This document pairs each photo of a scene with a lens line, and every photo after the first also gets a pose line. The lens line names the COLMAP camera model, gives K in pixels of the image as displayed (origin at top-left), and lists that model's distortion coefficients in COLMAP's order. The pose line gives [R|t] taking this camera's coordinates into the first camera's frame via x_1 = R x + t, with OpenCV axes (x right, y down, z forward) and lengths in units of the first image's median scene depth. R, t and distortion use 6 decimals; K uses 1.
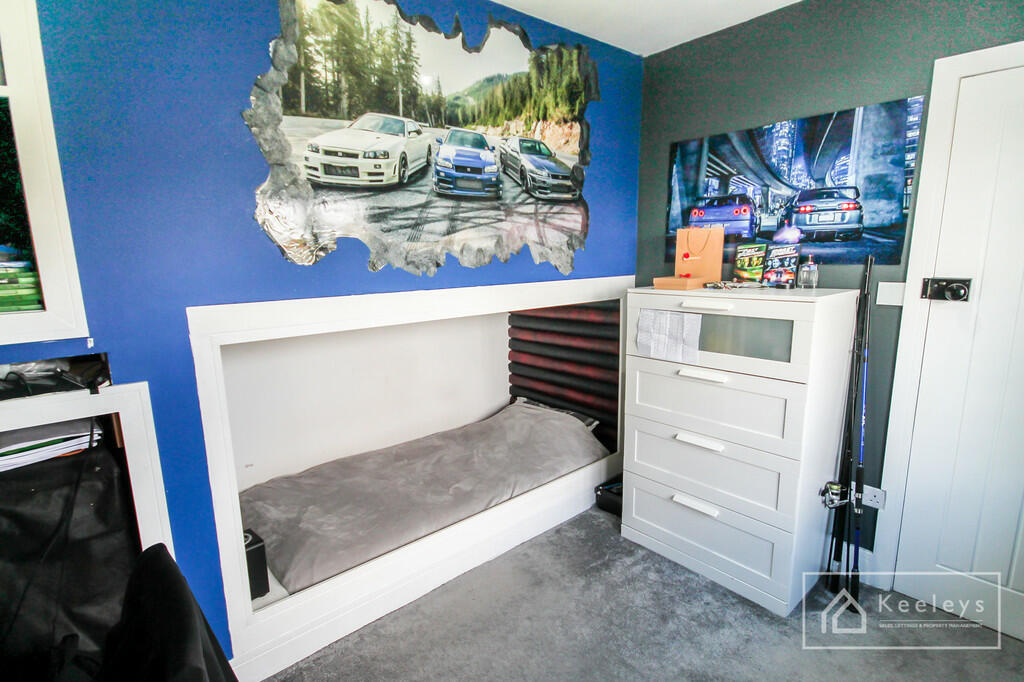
lens RADIAL K [[491.1, 0, 515.8], [0, 491.1, 346.1], [0, 0, 1]] dist [0.016307, -0.010977]
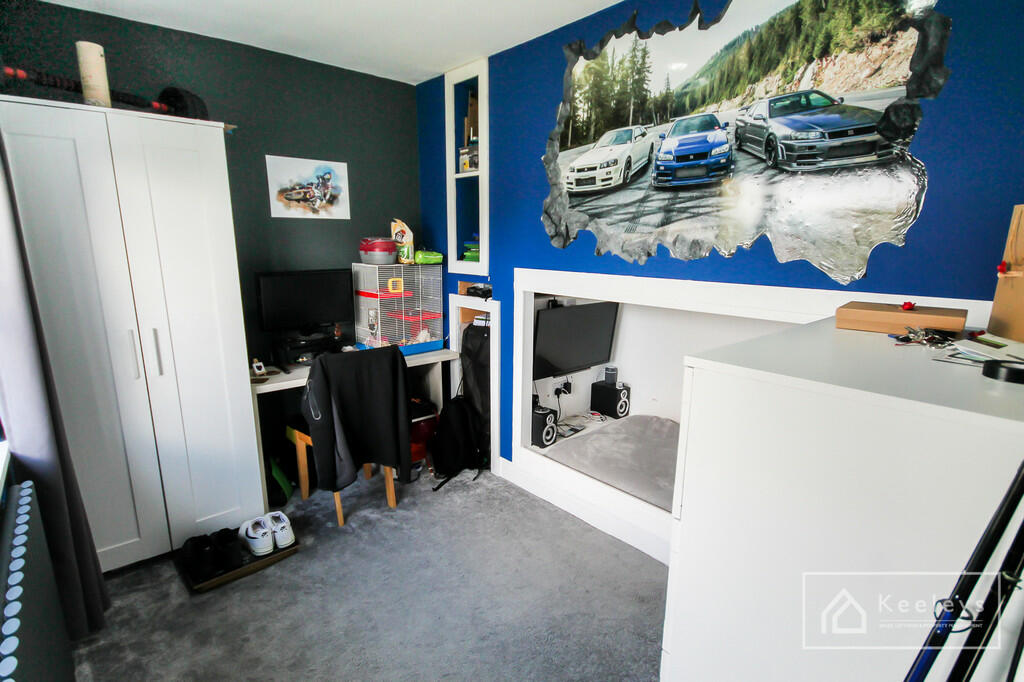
lens RADIAL K [[491.1, 0, 515.8], [0, 491.1, 346.1], [0, 0, 1]] dist [0.016307, -0.010977]
pose [[0.013817, 0.233413, -0.972280, 0.942180], [-0.195311, 0.954272, 0.226314, -0.163341], [0.980644, 0.186770, 0.058773, 0.699175]]
